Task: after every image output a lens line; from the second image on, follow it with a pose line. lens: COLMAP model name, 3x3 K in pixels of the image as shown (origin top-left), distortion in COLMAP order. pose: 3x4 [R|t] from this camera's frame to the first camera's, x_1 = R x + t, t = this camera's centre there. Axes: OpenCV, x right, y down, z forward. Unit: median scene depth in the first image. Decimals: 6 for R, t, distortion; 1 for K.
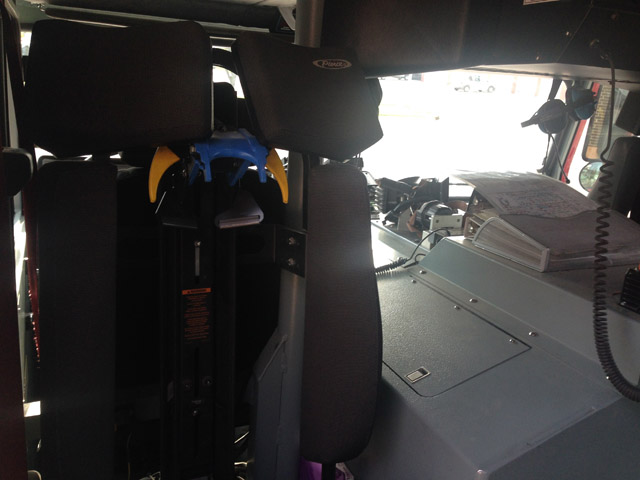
lens RADIAL K [[587.9, 0, 320.0], [0, 587.9, 240.0], [0, 0, 1]] dist [0.141749, -0.243593]
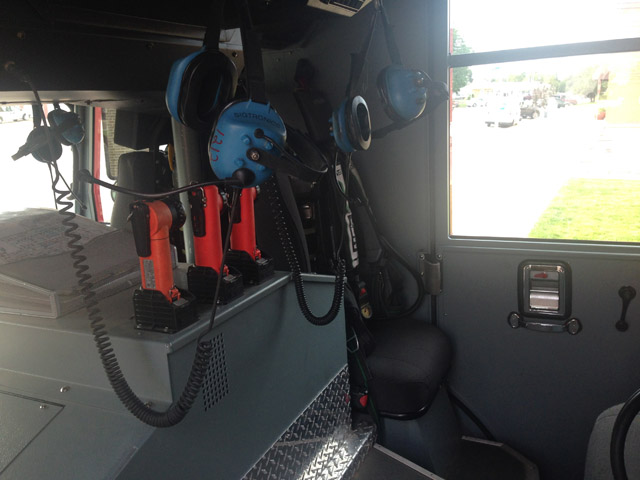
lens RADIAL K [[587.9, 0, 320.0], [0, 587.9, 240.0], [0, 0, 1]] dist [0.141749, -0.243593]
pose [[0.732484, -0.253144, 0.631970, 0.124179], [0.276021, 0.959004, 0.064219, -0.007602], [-0.622318, 0.127398, 0.772328, 0.045469]]
